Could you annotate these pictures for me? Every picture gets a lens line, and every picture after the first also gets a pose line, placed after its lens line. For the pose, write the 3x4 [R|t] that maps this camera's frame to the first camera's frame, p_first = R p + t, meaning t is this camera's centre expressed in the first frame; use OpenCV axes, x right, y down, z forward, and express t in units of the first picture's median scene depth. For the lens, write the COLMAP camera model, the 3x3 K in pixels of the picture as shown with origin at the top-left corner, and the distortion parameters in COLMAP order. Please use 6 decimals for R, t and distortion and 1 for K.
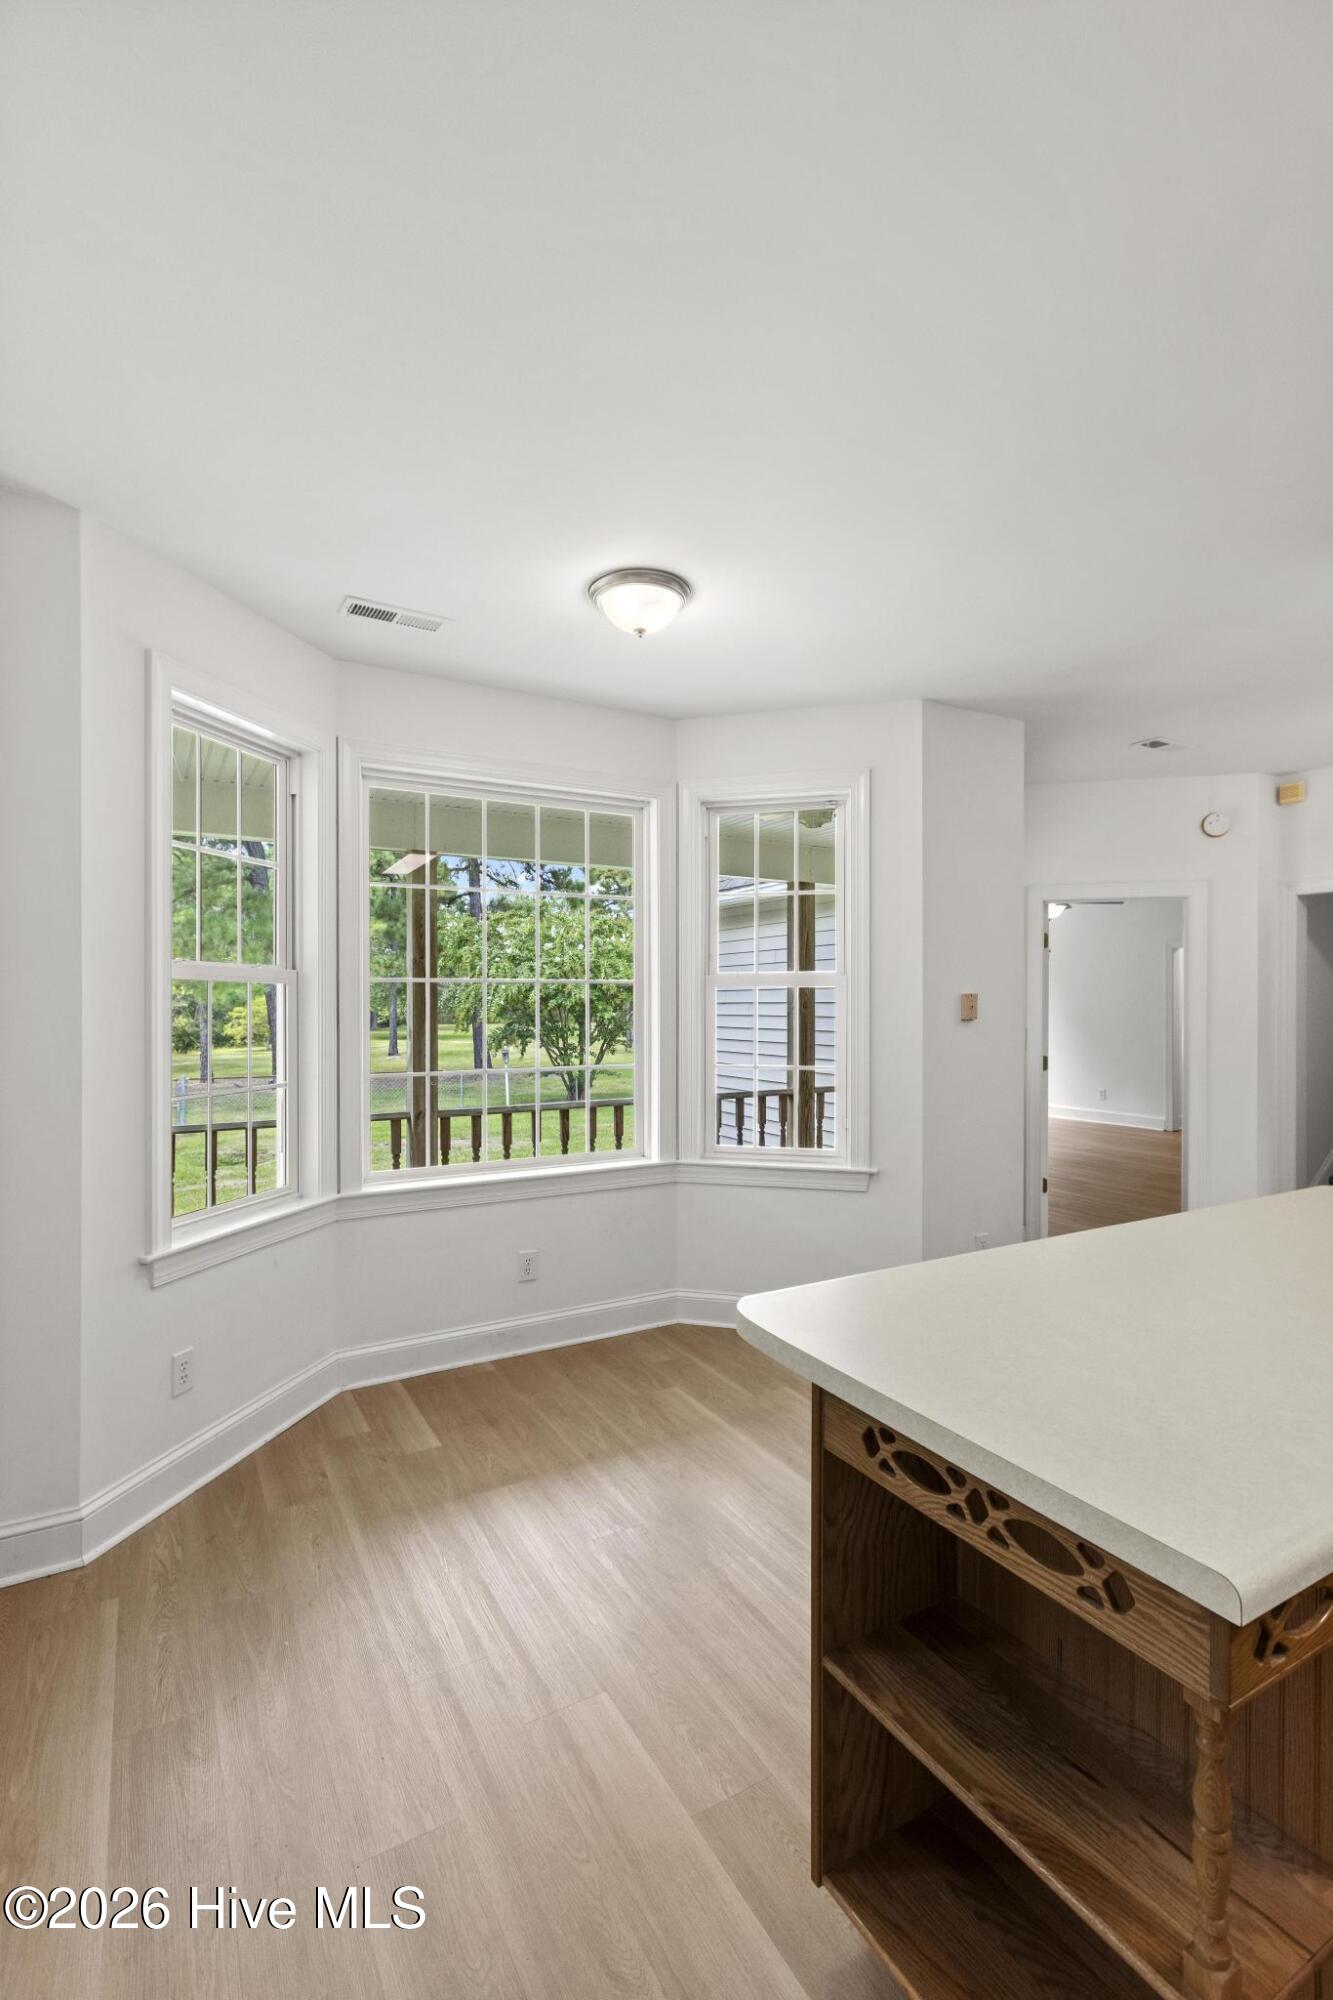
lens RADIAL K [[892.5, 0, 649.7], [0, 892.5, 1013.4], [0, 0, 1]] dist [0.001543, 0.000440]
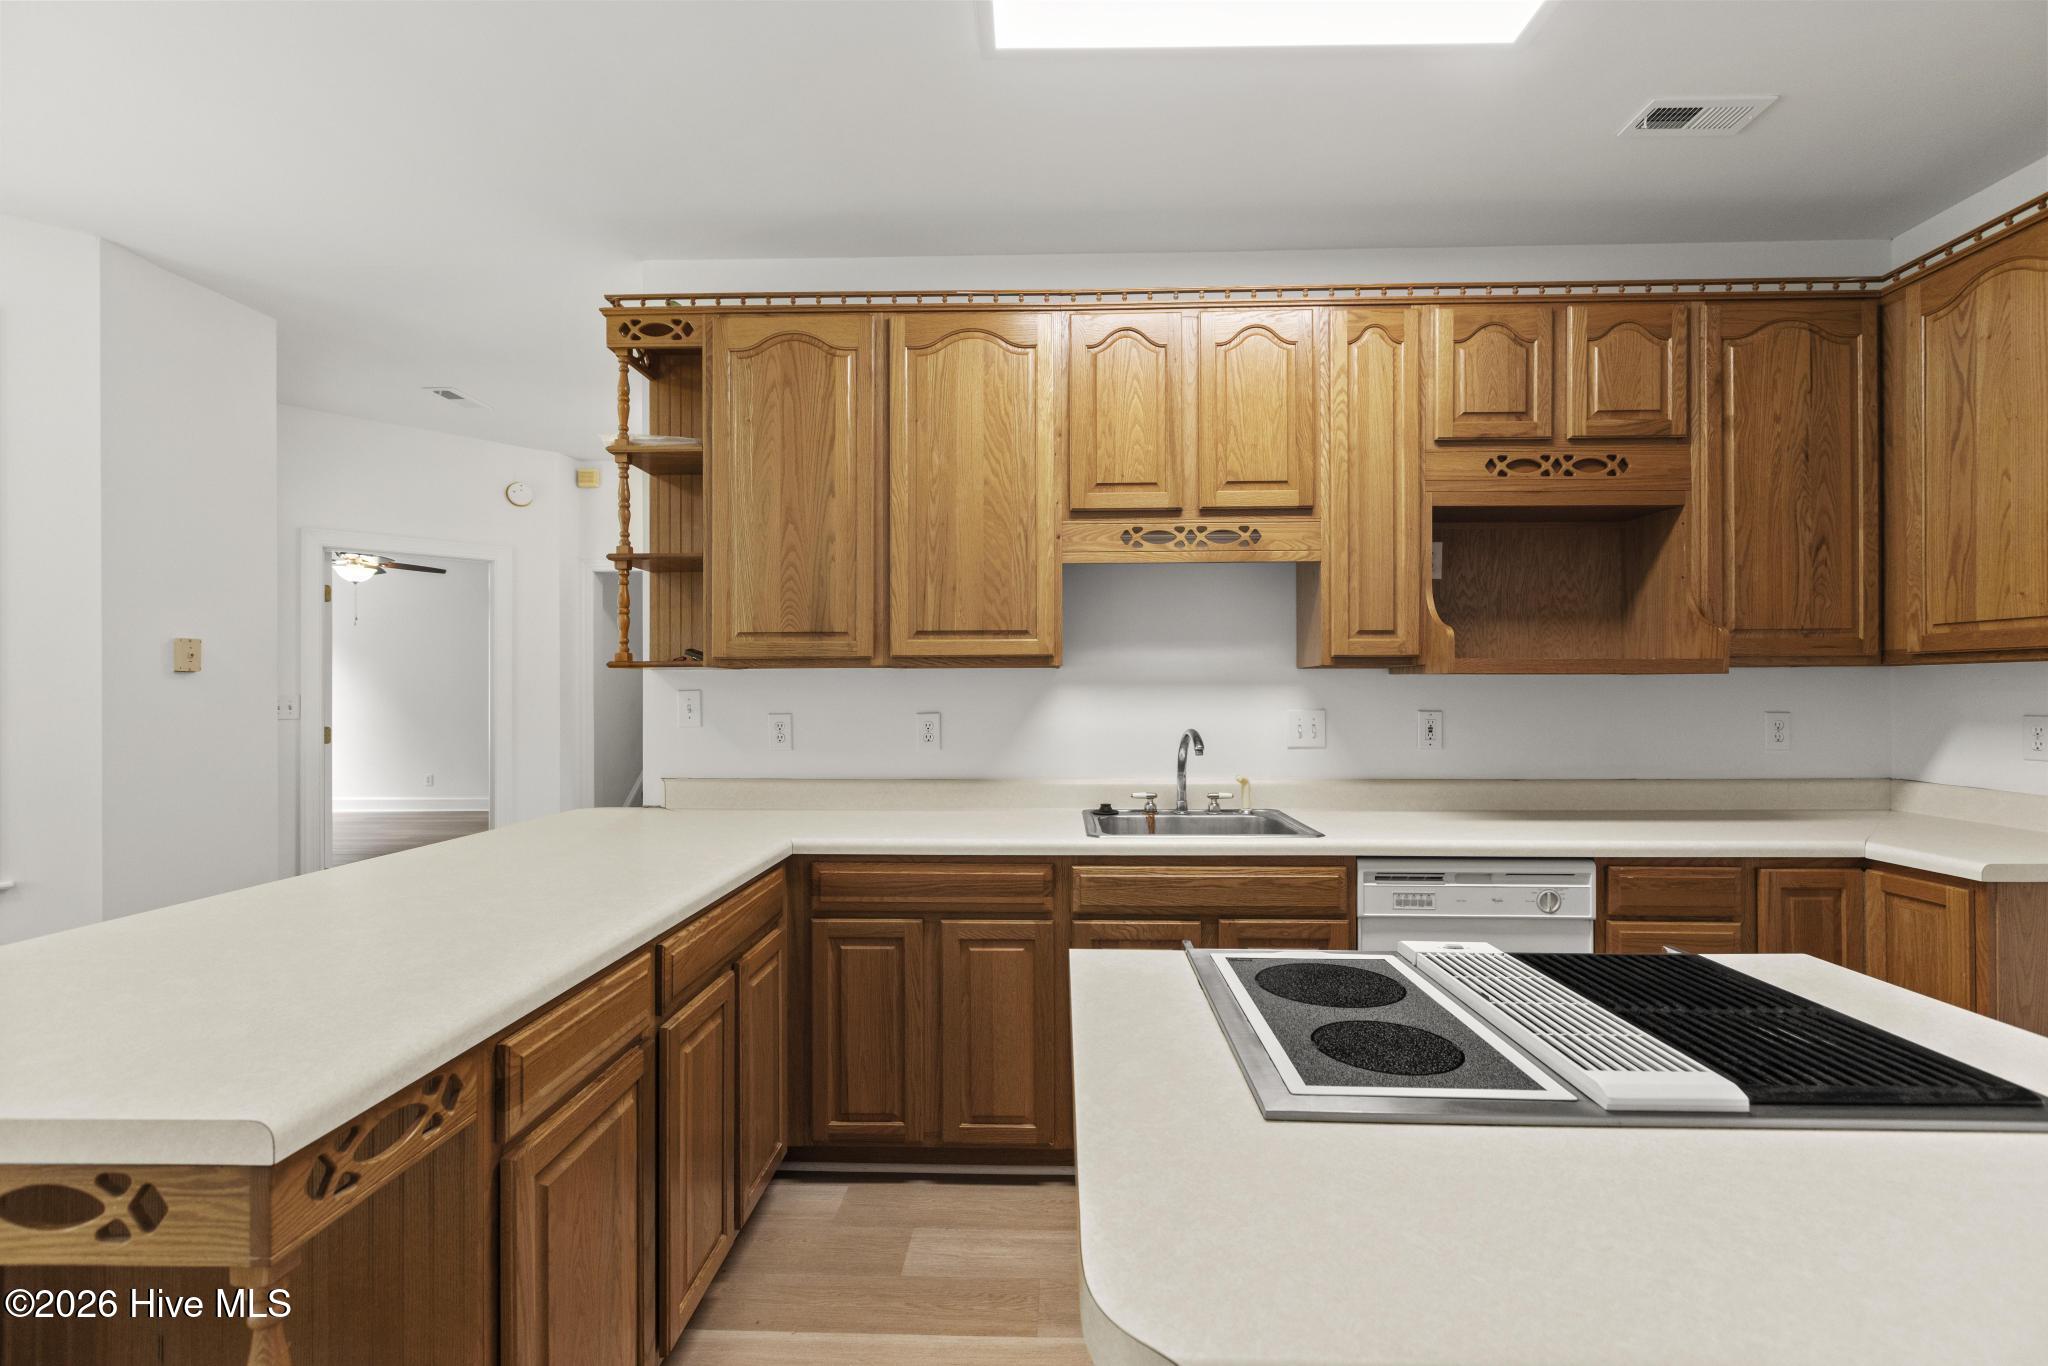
lens RADIAL K [[913.9, 0, 1029.5], [0, 913.9, 692.7], [0, 0, 1]] dist [0.001543, 0.000440]
pose [[0.516651, -0.000421, 0.856196, 0.074982], [0.013806, 0.999874, -0.007839, 0.061543], [-0.856085, 0.015871, 0.516592, -0.070084]]
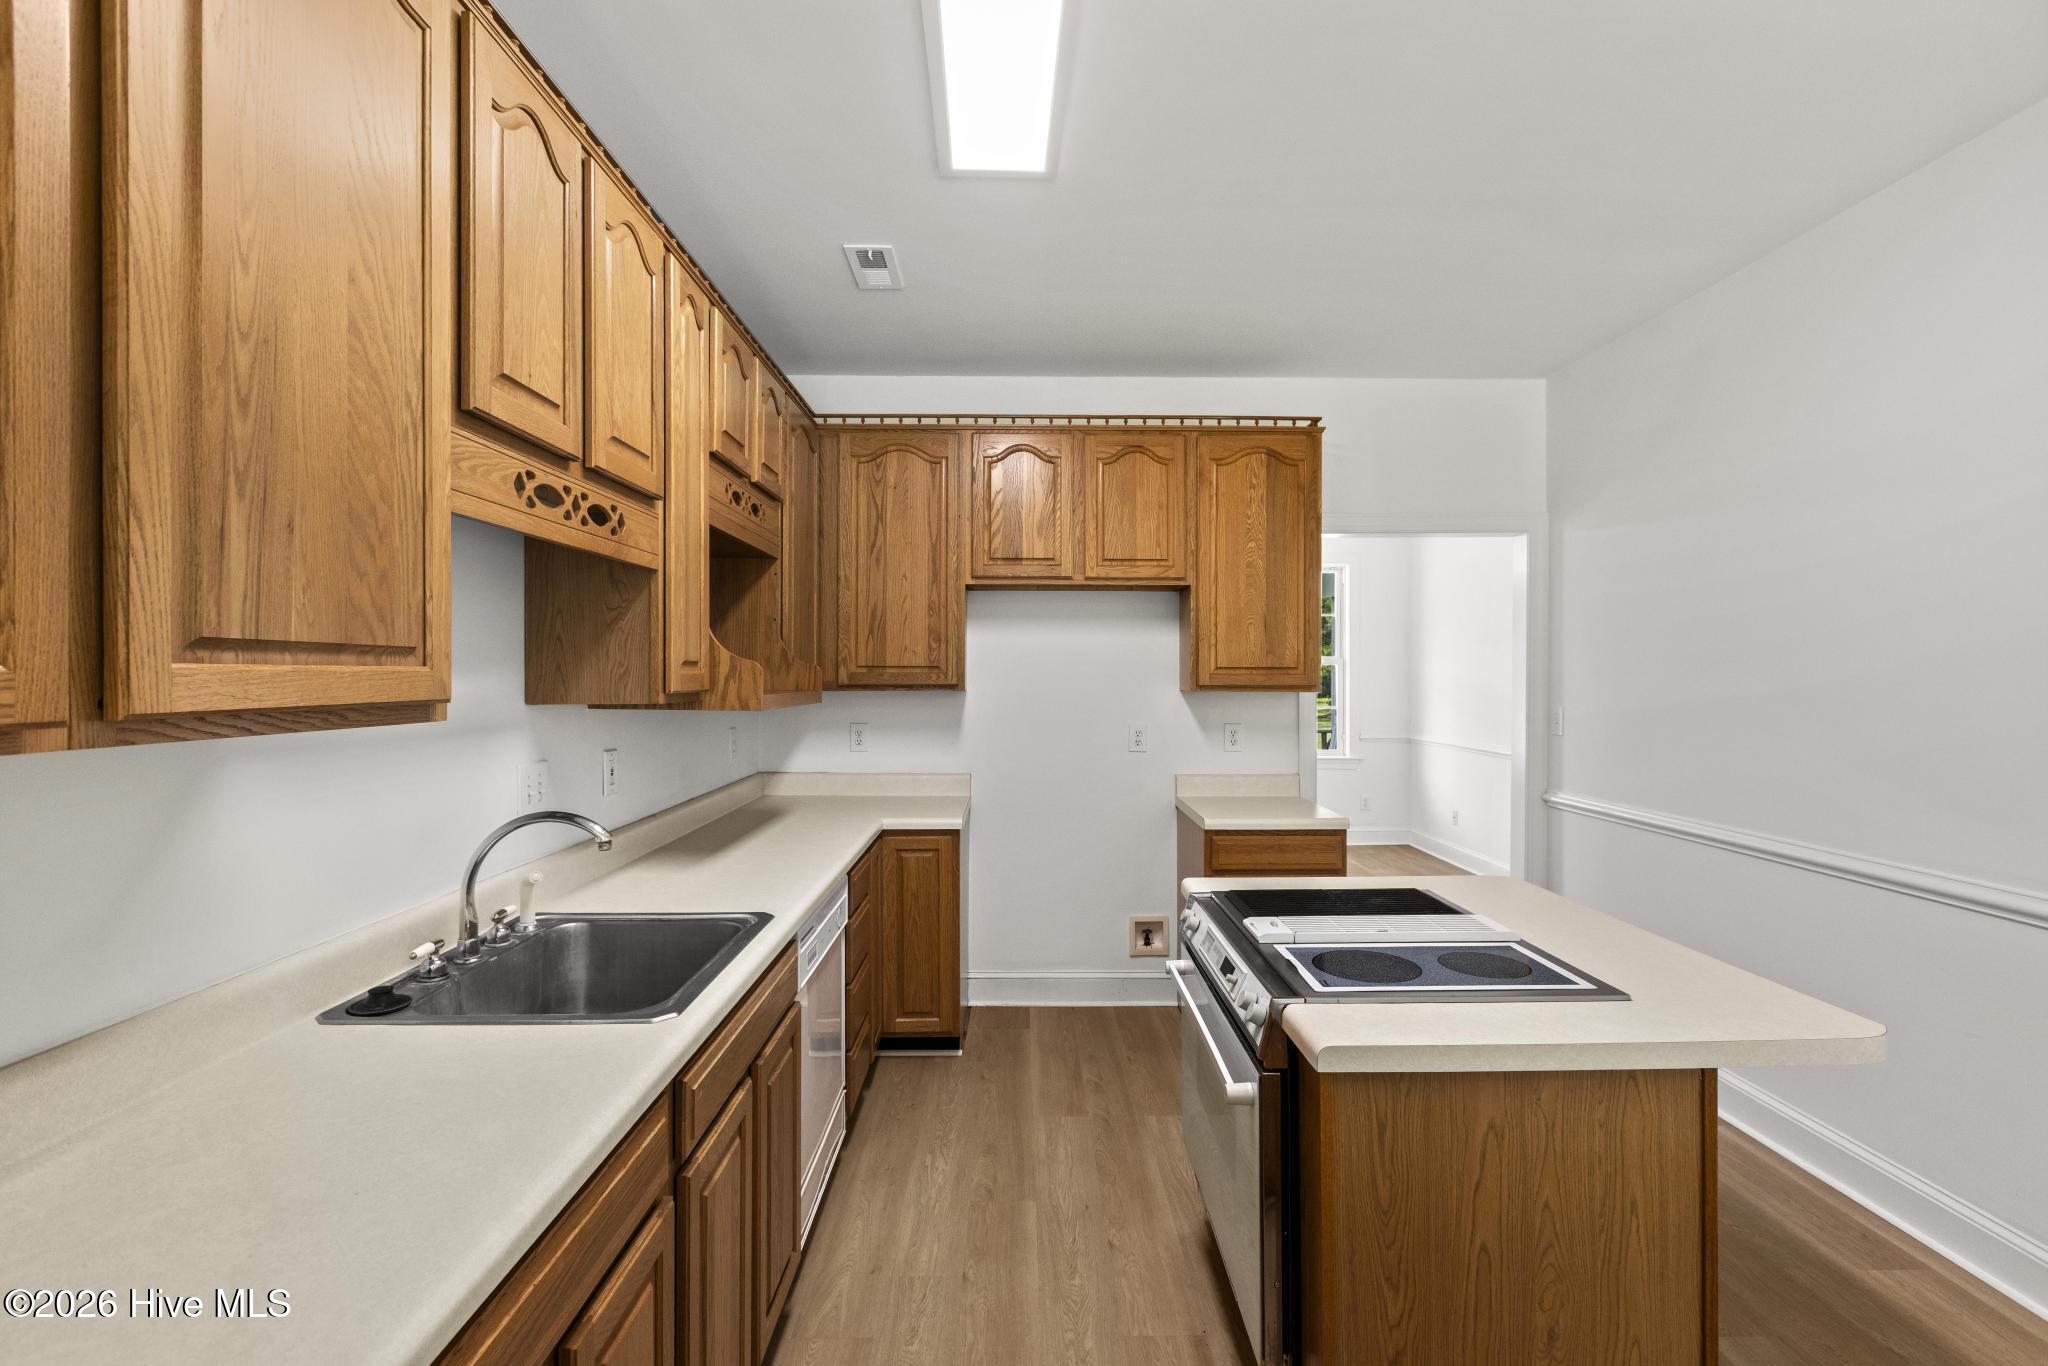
lens RADIAL K [[913.9, 0, 1028.3], [0, 913.9, 678.9], [0, 0, 1]] dist [0.001543, 0.000440]
pose [[-0.877260, -0.002059, 0.480012, 0.452738], [0.007504, 0.999810, 0.018003, -0.005490], [-0.479958, 0.019395, -0.877077, 0.710428]]
